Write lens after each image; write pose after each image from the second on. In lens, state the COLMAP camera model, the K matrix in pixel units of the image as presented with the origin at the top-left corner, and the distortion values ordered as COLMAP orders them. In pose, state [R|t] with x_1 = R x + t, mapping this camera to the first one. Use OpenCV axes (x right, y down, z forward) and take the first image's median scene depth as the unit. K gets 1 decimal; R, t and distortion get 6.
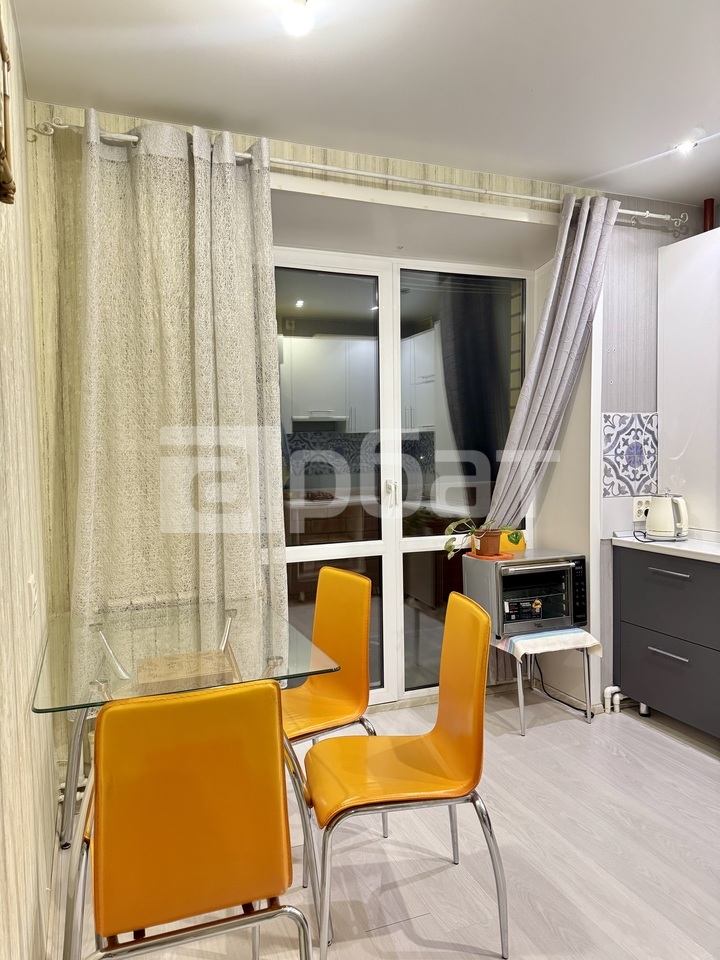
lens RADIAL K [[673.0, 0, 360.1], [0, 673.0, 482.1], [0, 0, 1]] dist [0.056353, -0.067871]
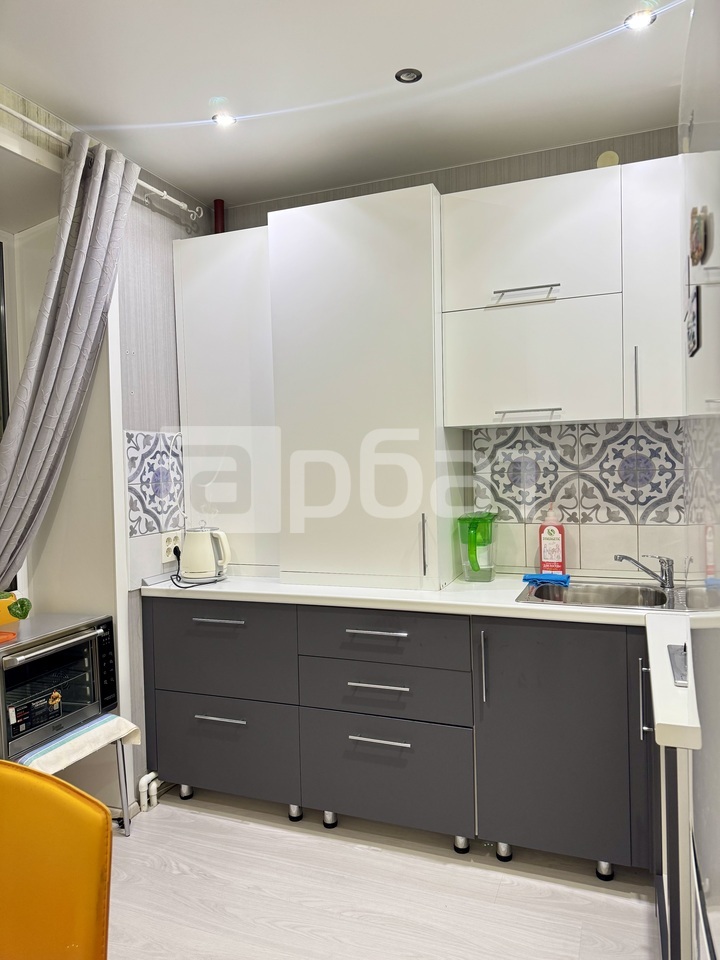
lens RADIAL K [[673.0, 0, 356.0], [0, 673.0, 480.8], [0, 0, 1]] dist [0.056353, -0.067871]
pose [[0.690856, -0.024945, 0.722562, -0.027037], [0.048875, 0.998730, -0.012251, -0.020963], [-0.721339, 0.043779, 0.691197, 0.263300]]
